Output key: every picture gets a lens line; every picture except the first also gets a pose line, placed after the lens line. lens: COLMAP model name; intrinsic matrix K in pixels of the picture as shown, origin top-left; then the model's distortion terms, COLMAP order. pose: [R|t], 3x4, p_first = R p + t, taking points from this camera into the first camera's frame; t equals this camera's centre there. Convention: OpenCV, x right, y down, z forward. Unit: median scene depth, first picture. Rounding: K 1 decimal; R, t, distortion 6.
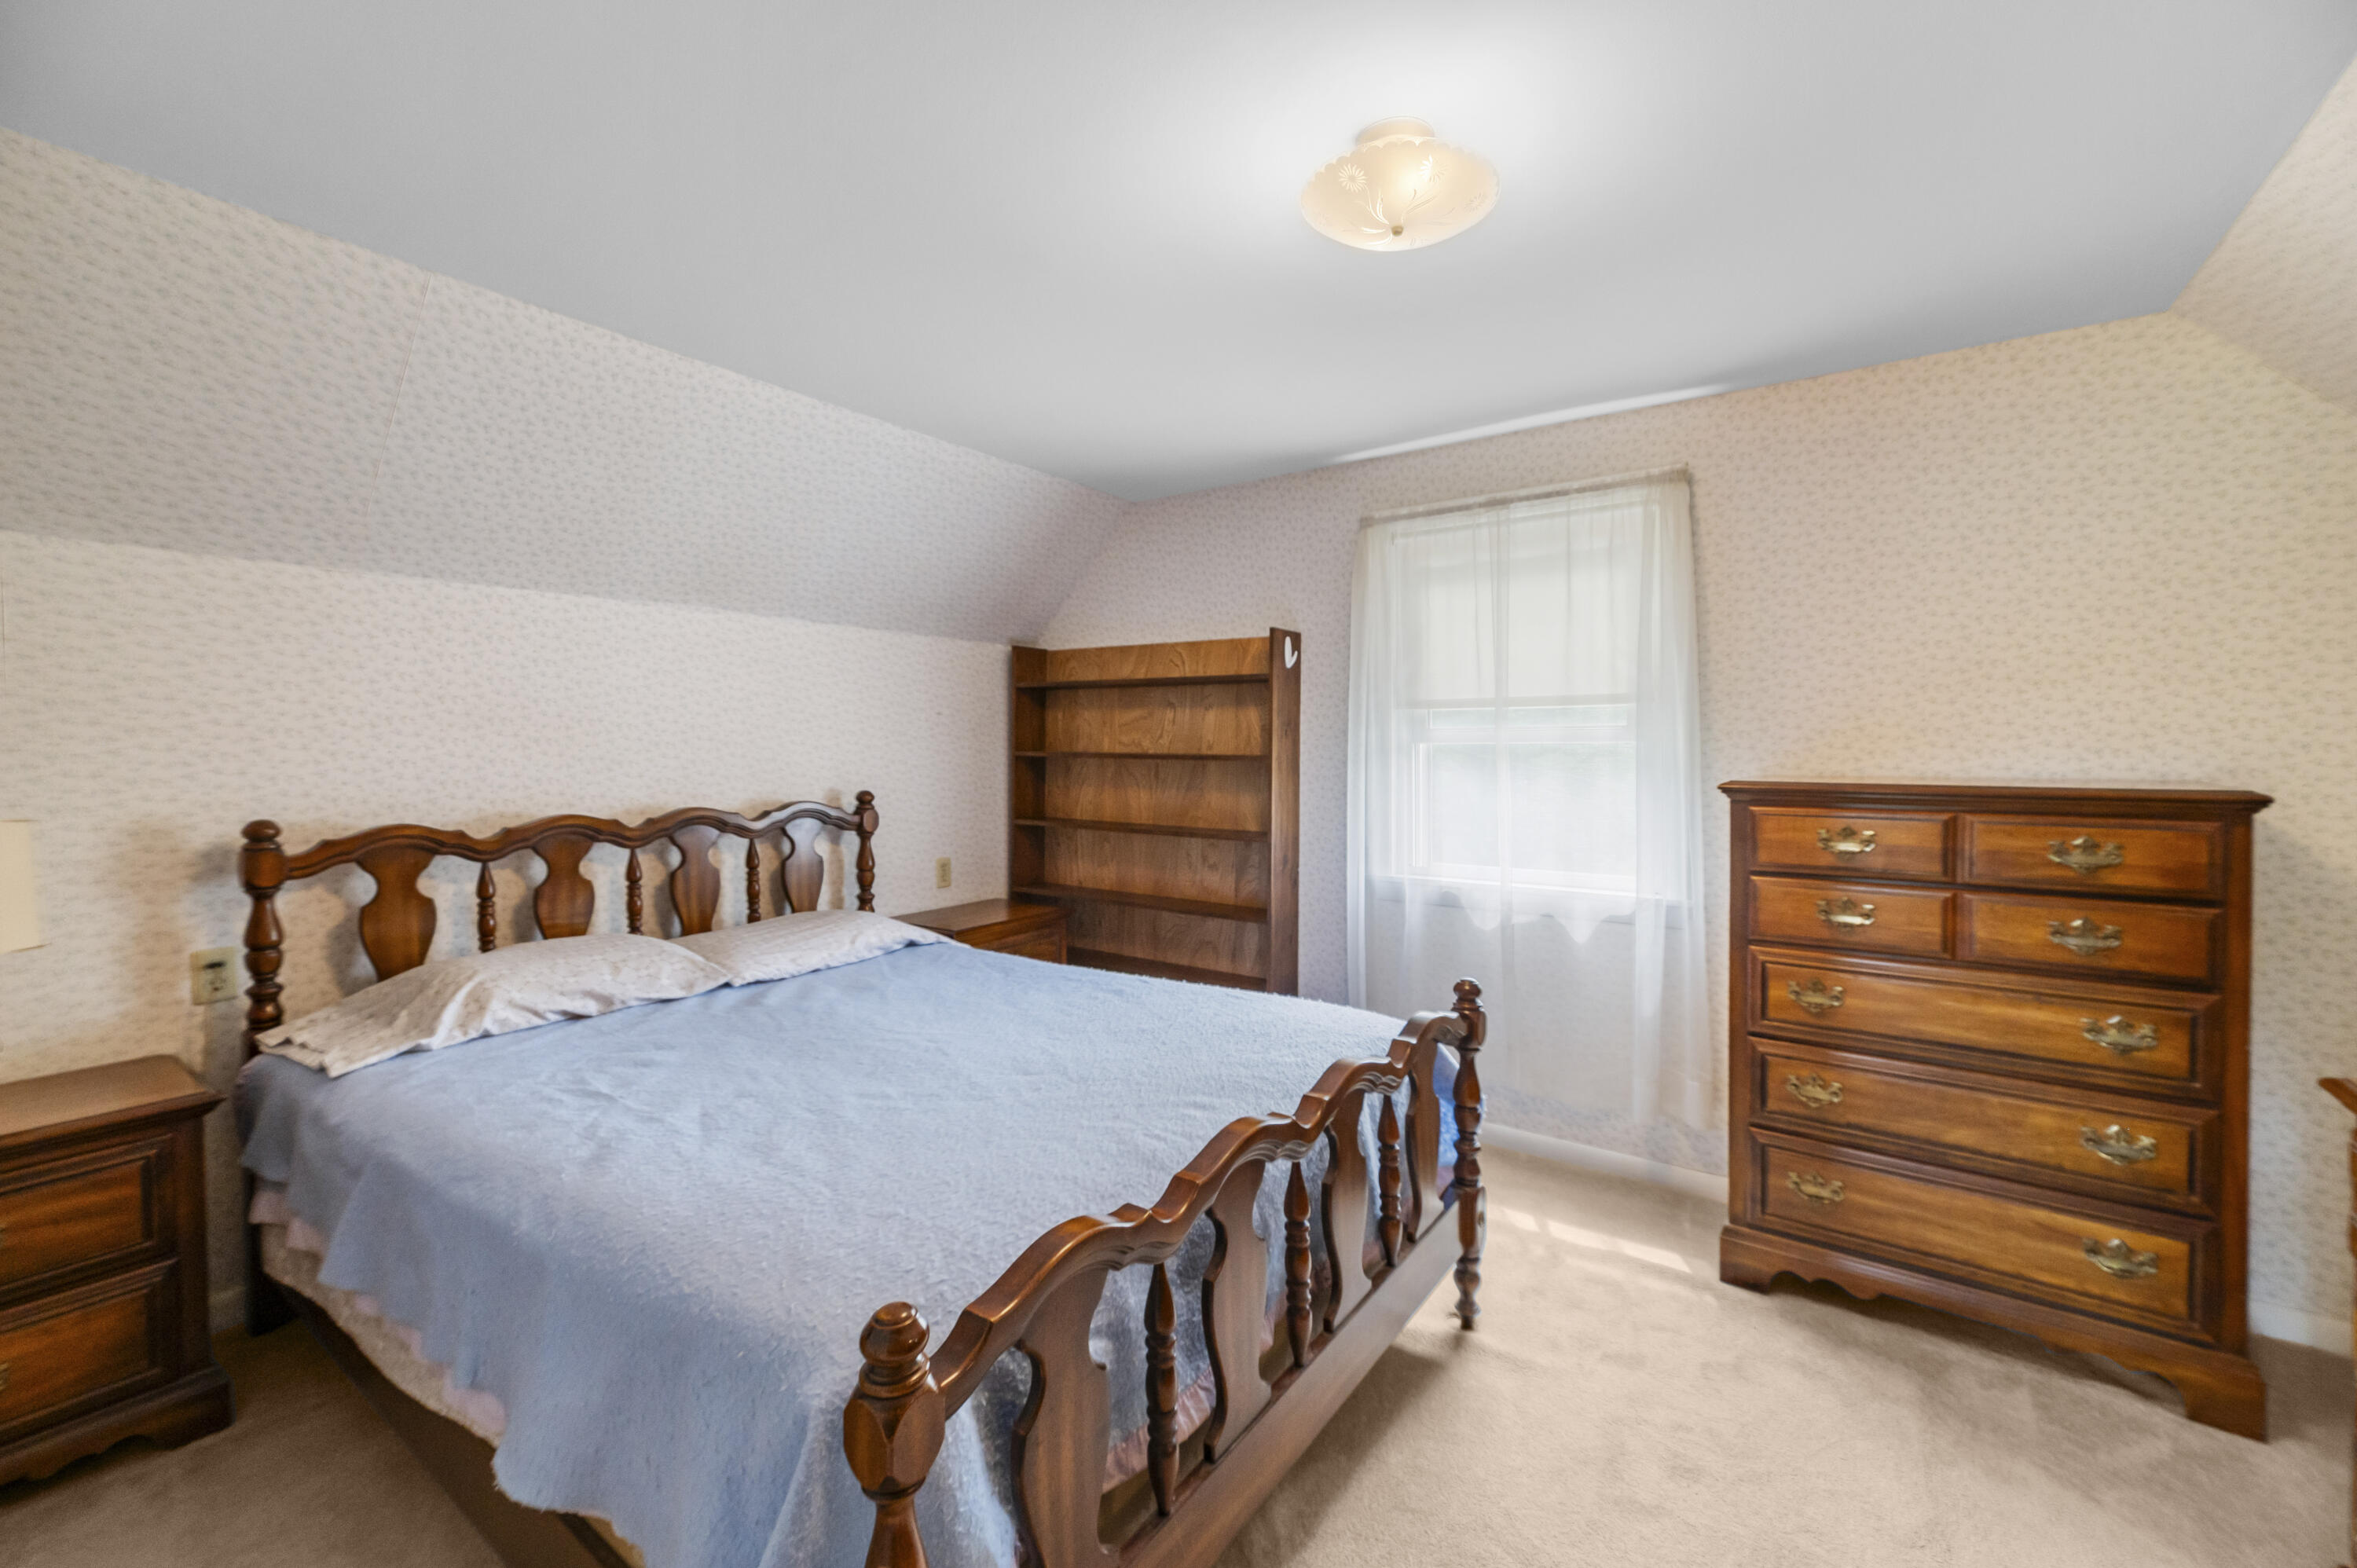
lens RADIAL K [[956.7, 0, 1181.8], [0, 956.7, 764.7], [0, 0, 1]] dist [0.000434, -0.000327]
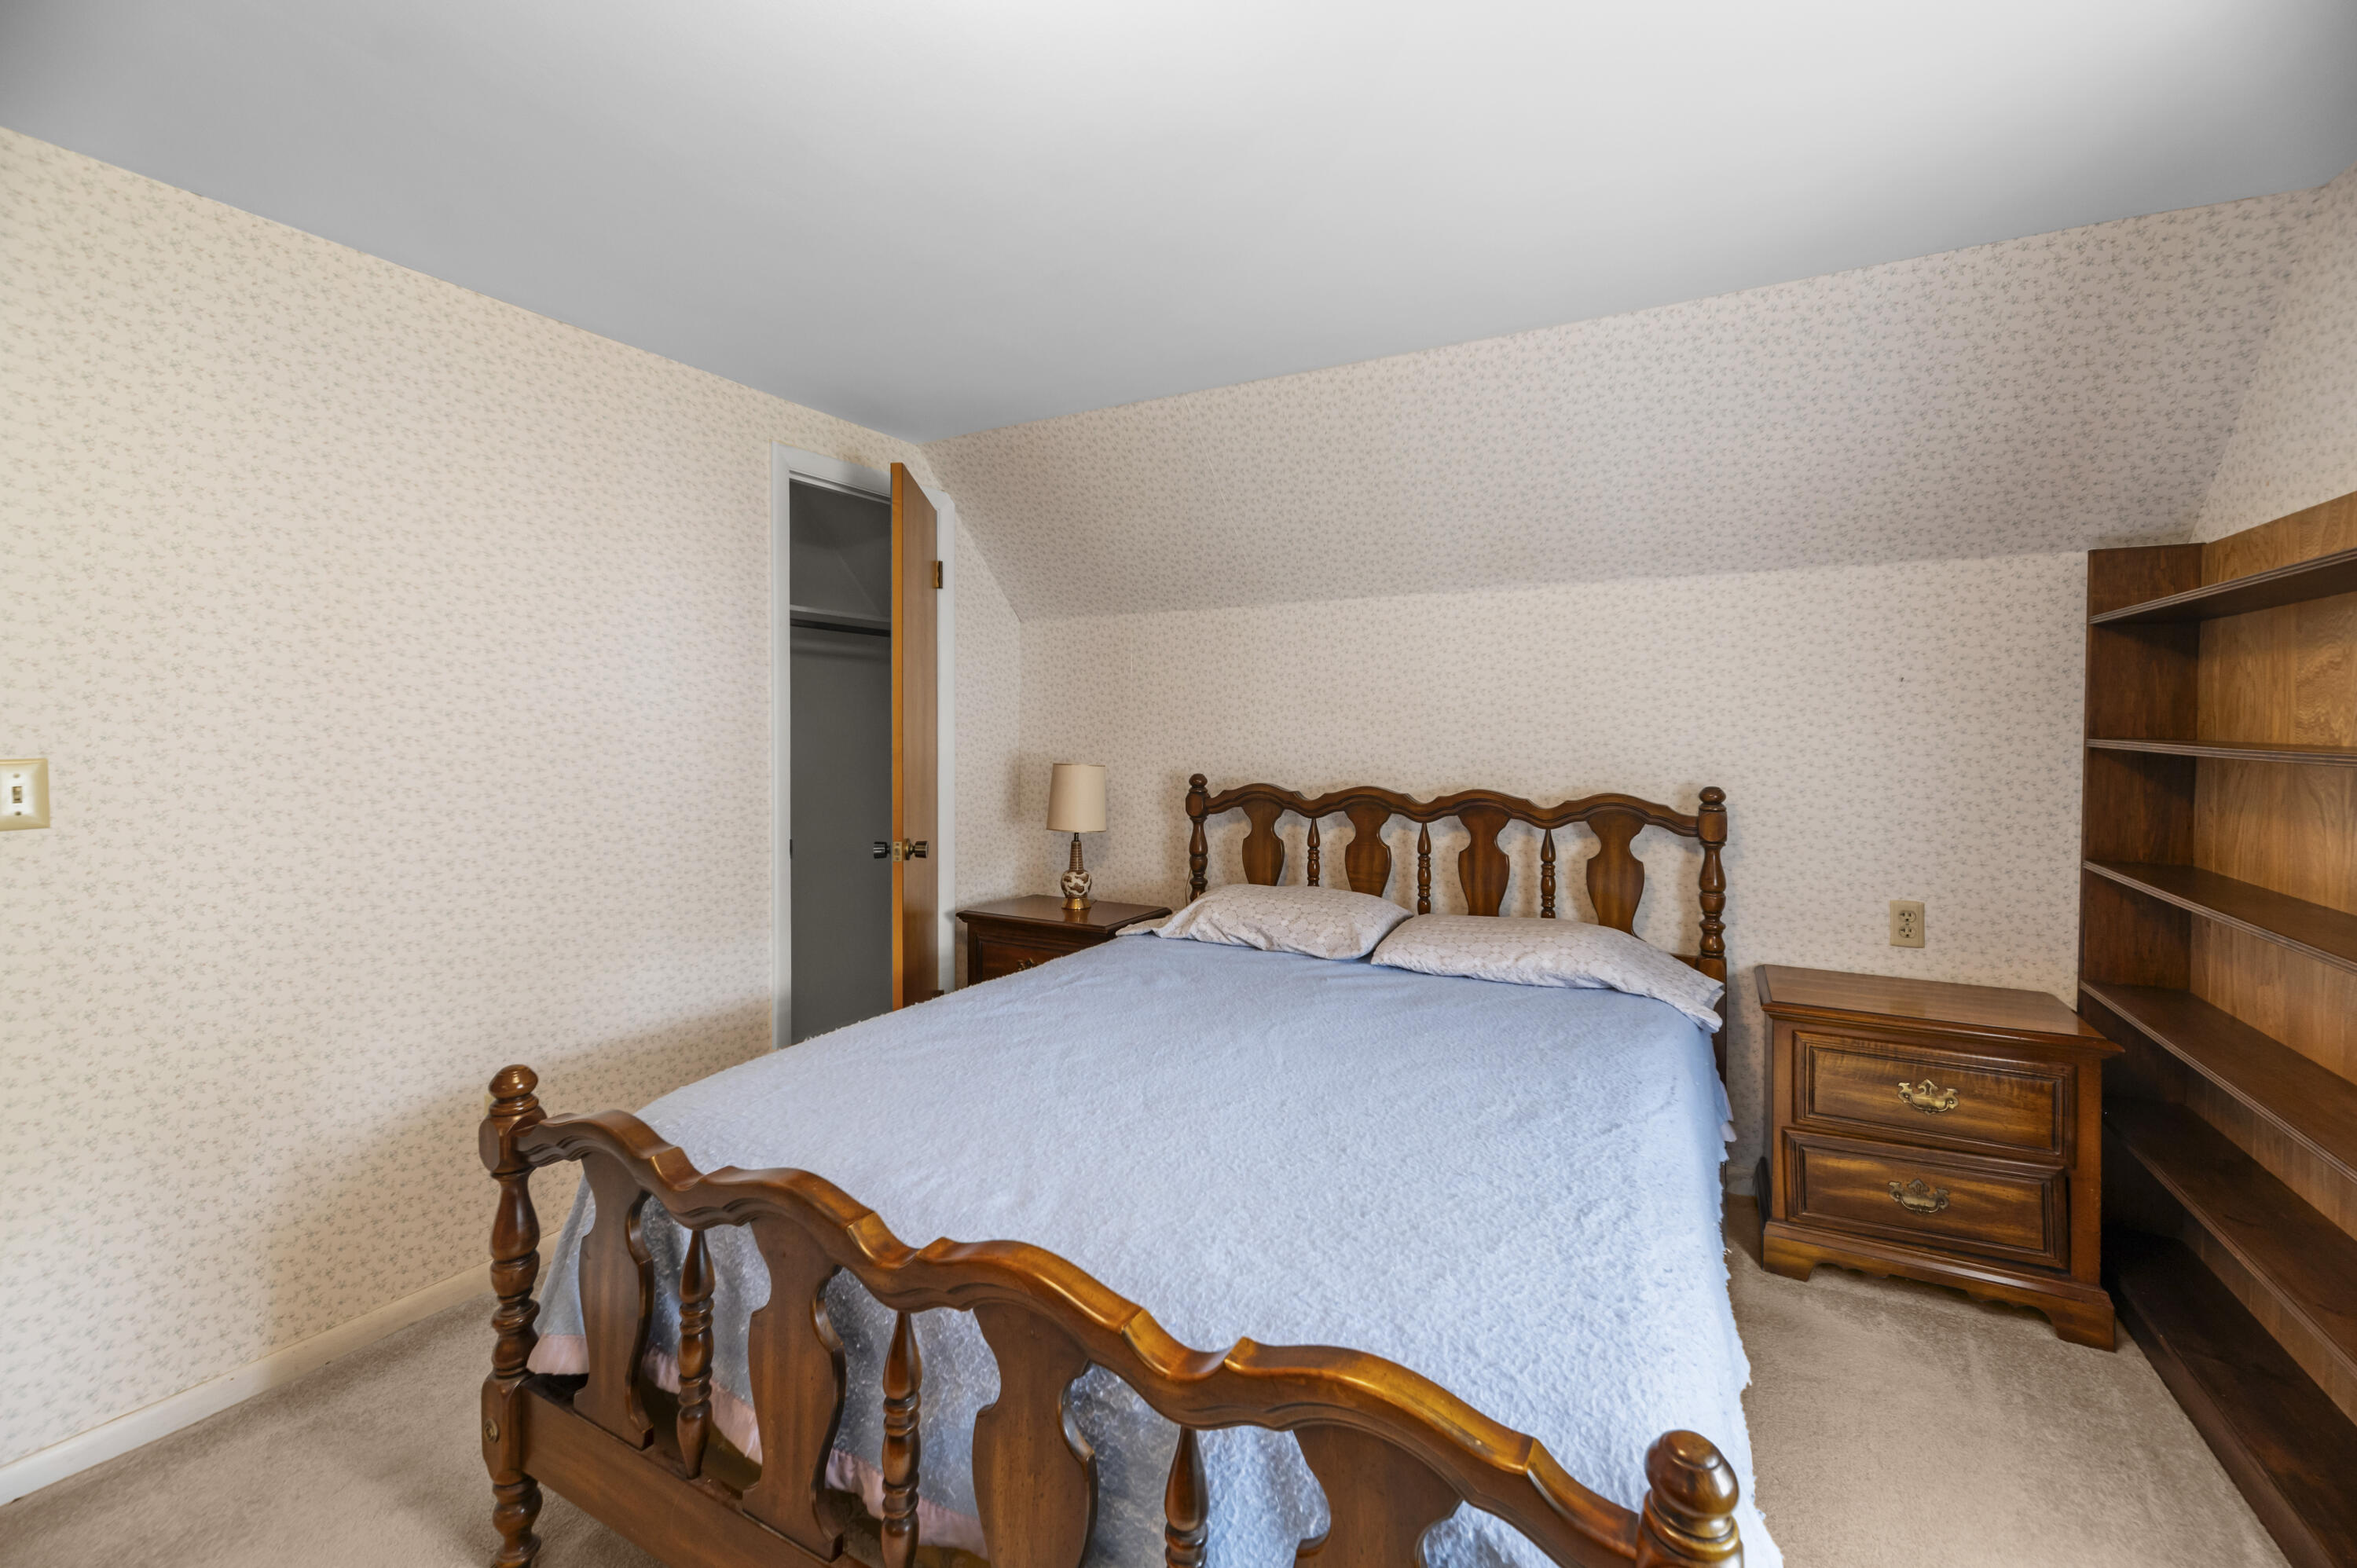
lens RADIAL K [[956.7, 0, 1201.2], [0, 956.7, 737.1], [0, 0, 1]] dist [0.000434, -0.000327]
pose [[0.132909, 0.009596, -0.991082, 0.492714], [-0.023138, 0.999711, 0.006577, -0.010922], [0.990858, 0.022058, 0.133093, 0.651838]]
